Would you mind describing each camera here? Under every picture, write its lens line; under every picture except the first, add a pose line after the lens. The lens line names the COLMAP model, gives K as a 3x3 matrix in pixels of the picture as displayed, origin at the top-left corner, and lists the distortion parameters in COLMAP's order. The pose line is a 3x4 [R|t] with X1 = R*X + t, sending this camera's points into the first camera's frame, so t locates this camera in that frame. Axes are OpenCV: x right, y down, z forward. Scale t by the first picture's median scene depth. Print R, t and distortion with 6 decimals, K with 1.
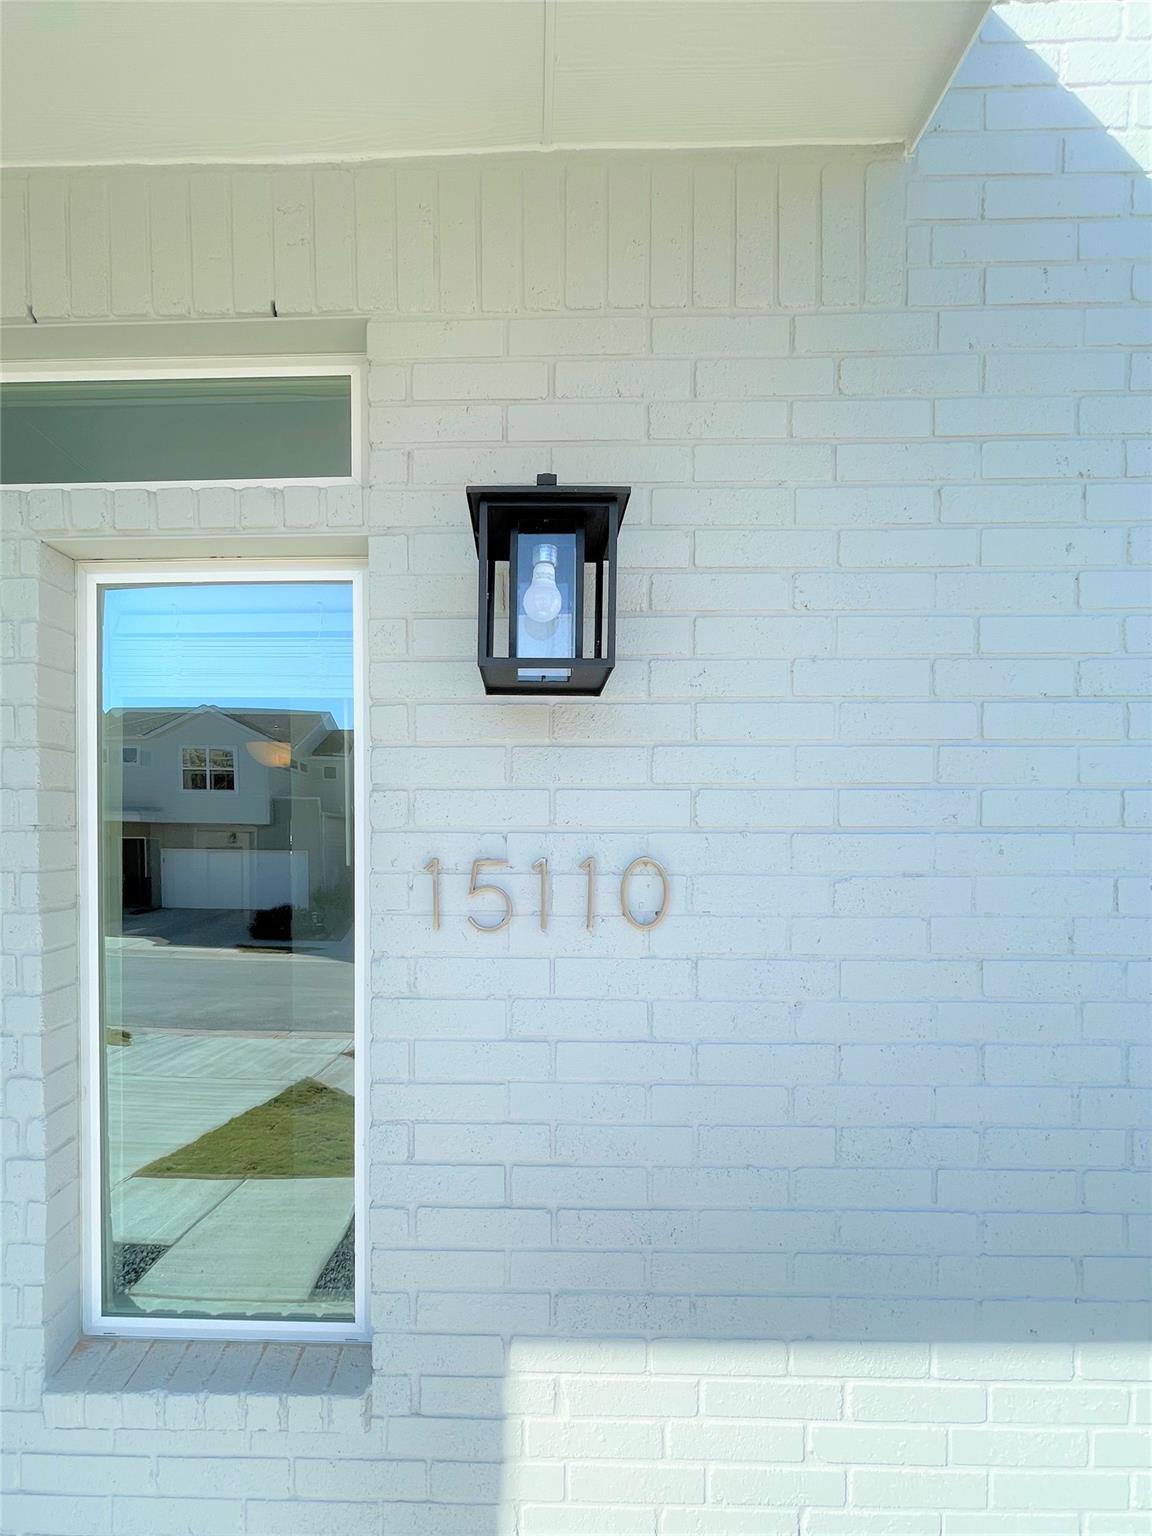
lens RADIAL K [[620.5, 0, 576.4], [0, 620.5, 769.3], [0, 0, 1]] dist [-0.002239, -0.000078]
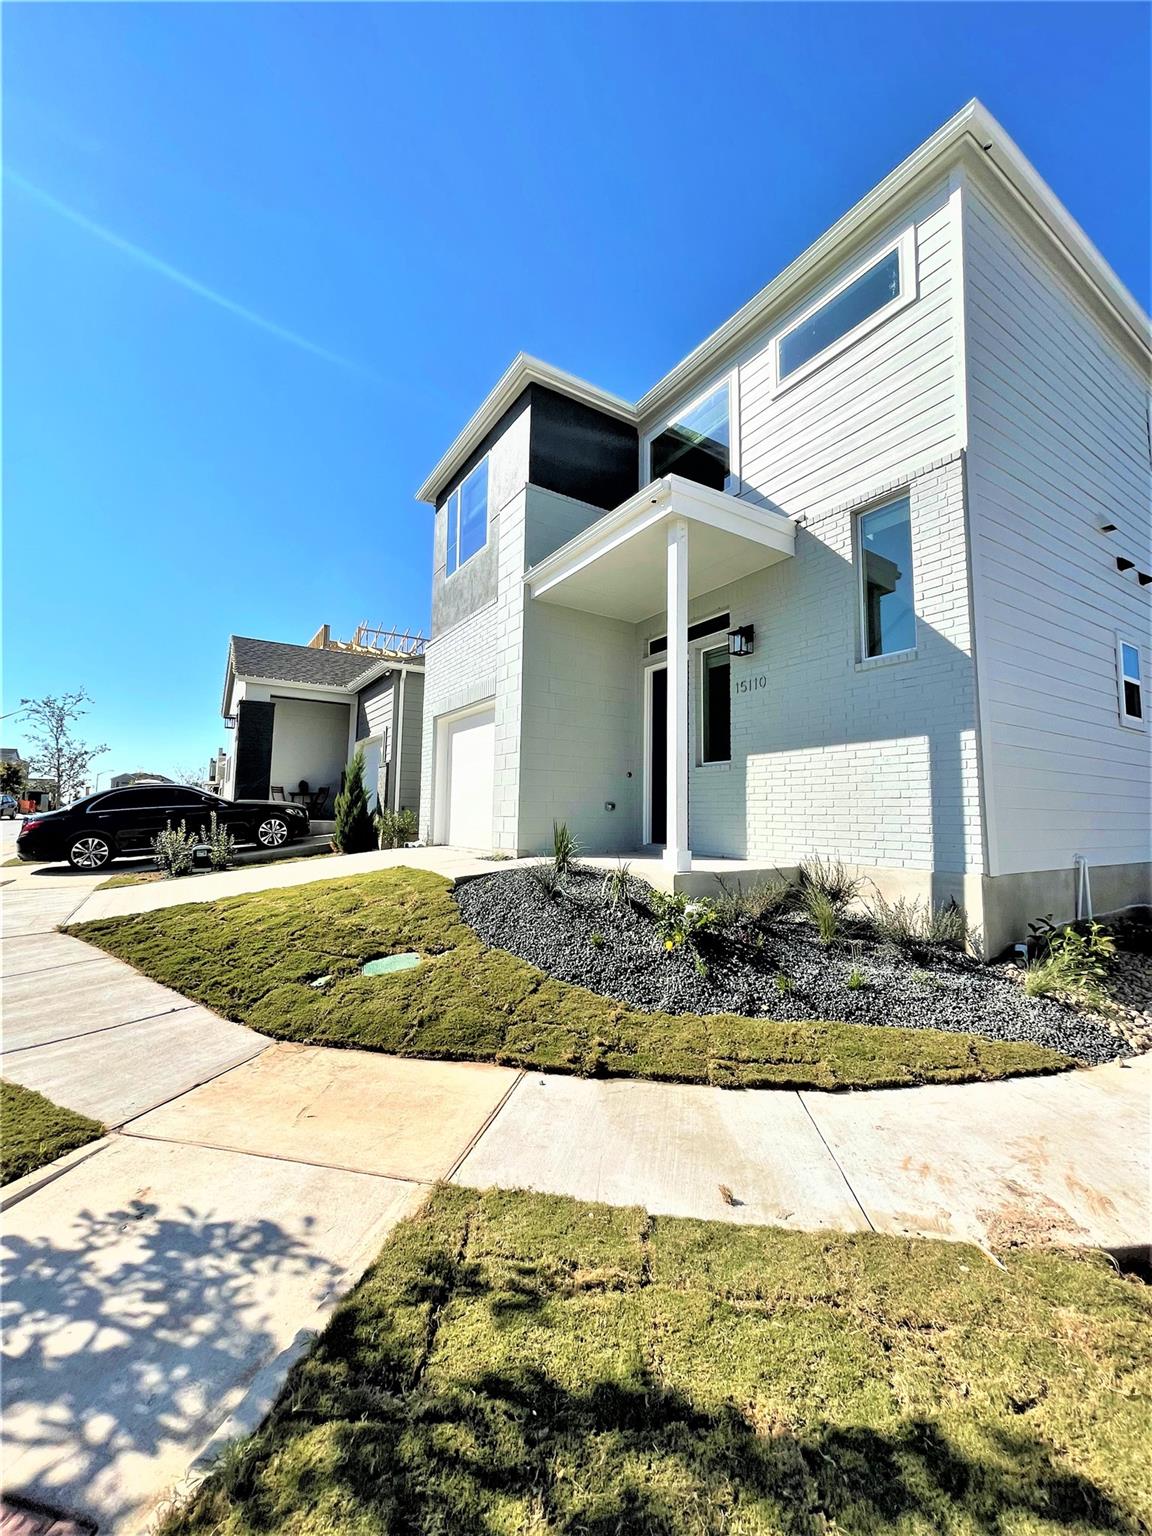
lens RADIAL K [[620.5, 0, 575.9], [0, 620.5, 763.2], [0, 0, 1]] dist [-0.002239, -0.000078]
pose [[0.561859, -0.066375, -0.824566, 4.203546], [-0.010987, 0.996089, -0.087668, 1.598033], [0.827160, 0.058317, 0.558932, -4.070368]]
